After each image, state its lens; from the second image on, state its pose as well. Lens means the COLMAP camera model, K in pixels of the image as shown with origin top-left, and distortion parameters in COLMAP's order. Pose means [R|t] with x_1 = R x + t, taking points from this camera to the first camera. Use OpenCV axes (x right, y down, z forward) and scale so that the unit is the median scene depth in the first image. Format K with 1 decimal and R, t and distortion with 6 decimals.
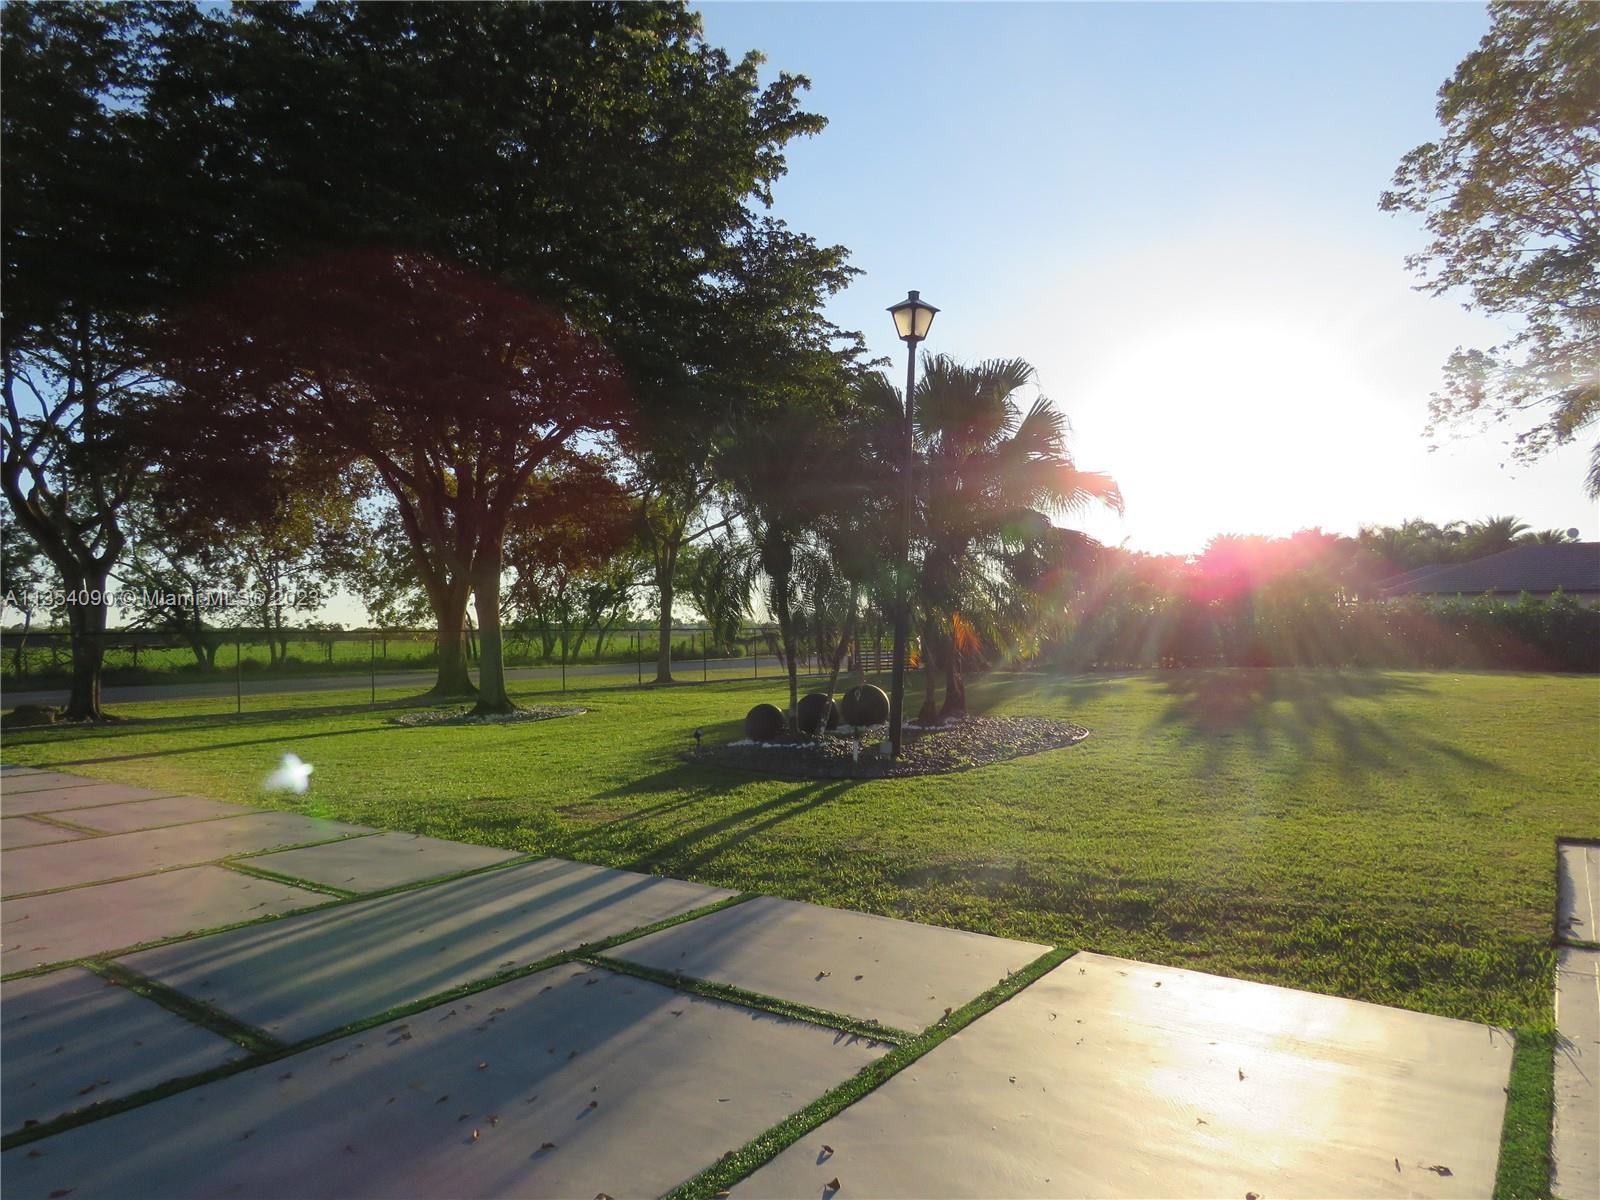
lens RADIAL K [[1027.4, 0, 796.1], [0, 1027.4, 598.5], [0, 0, 1]] dist [-0.002181, 0.003773]
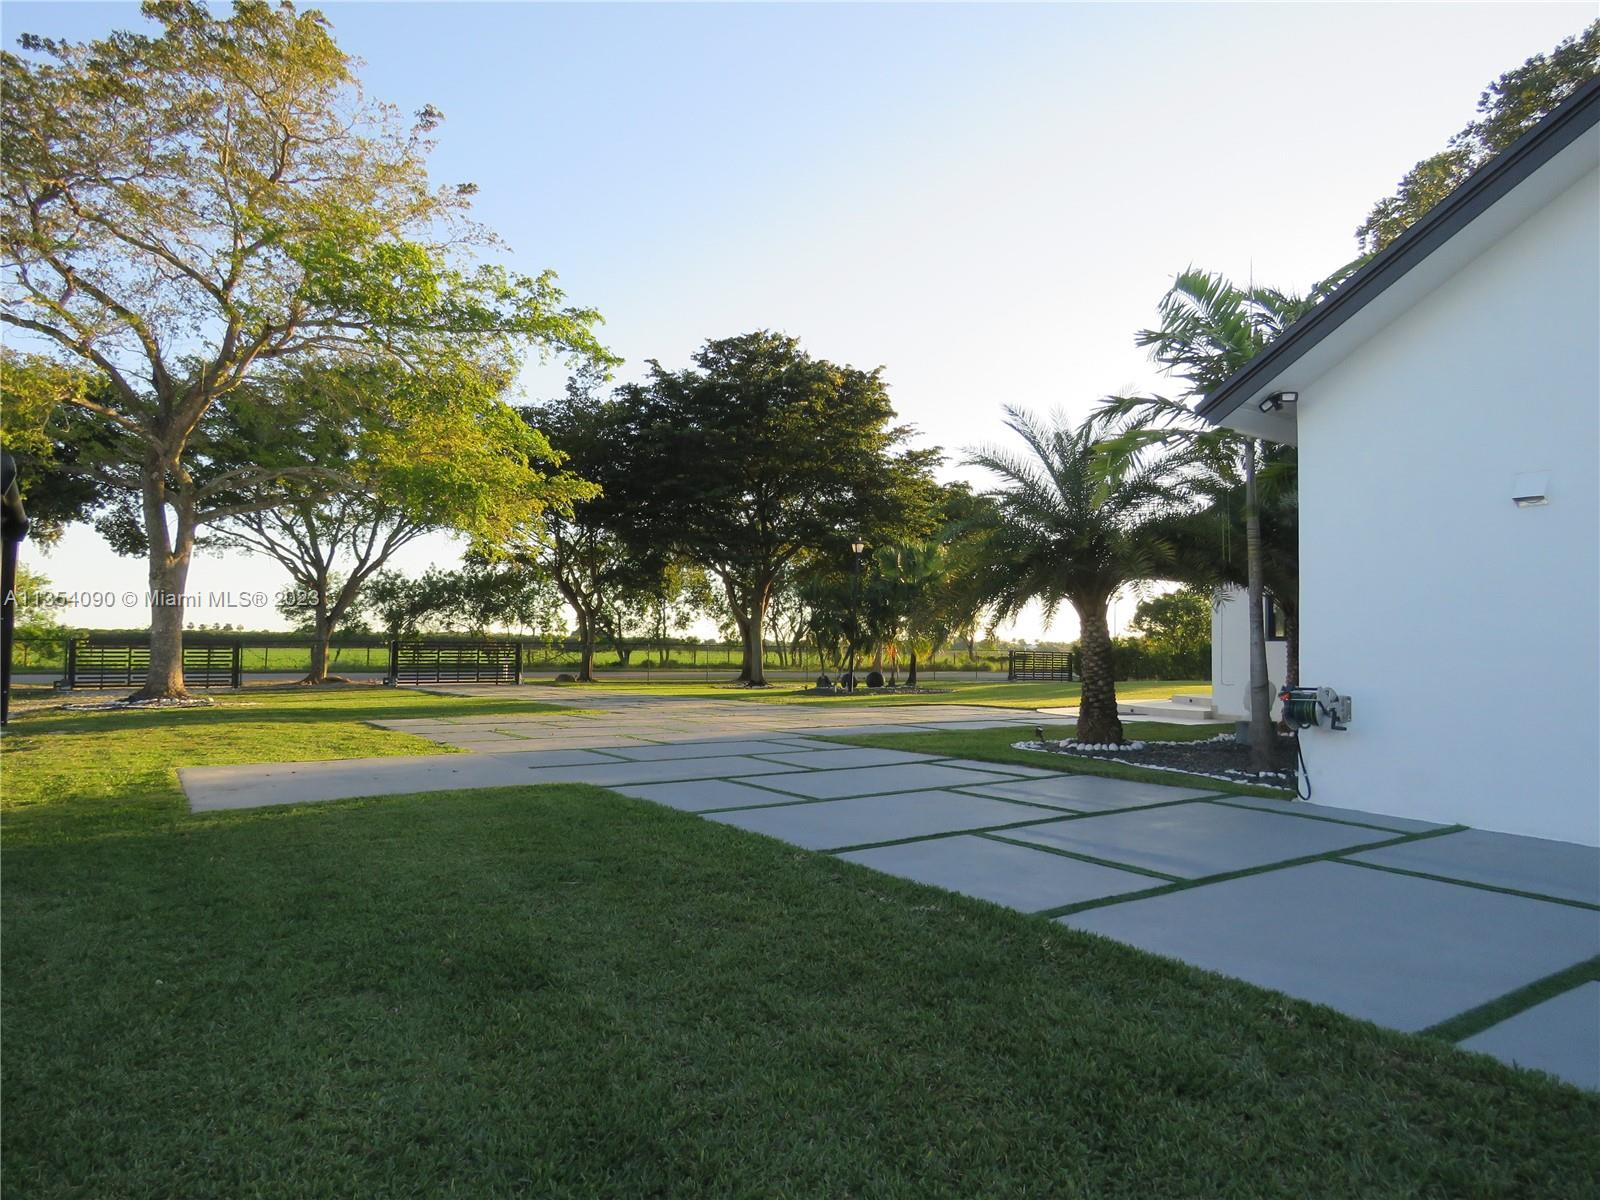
lens RADIAL K [[1027.4, 0, 796.1], [0, 1027.4, 598.5], [0, 0, 1]] dist [-0.002181, 0.003773]
pose [[0.943093, 0.012213, -0.332305, 0.196823], [-0.019017, 0.999671, -0.017229, -0.011703], [0.331985, 0.022568, 0.943015, -0.396087]]
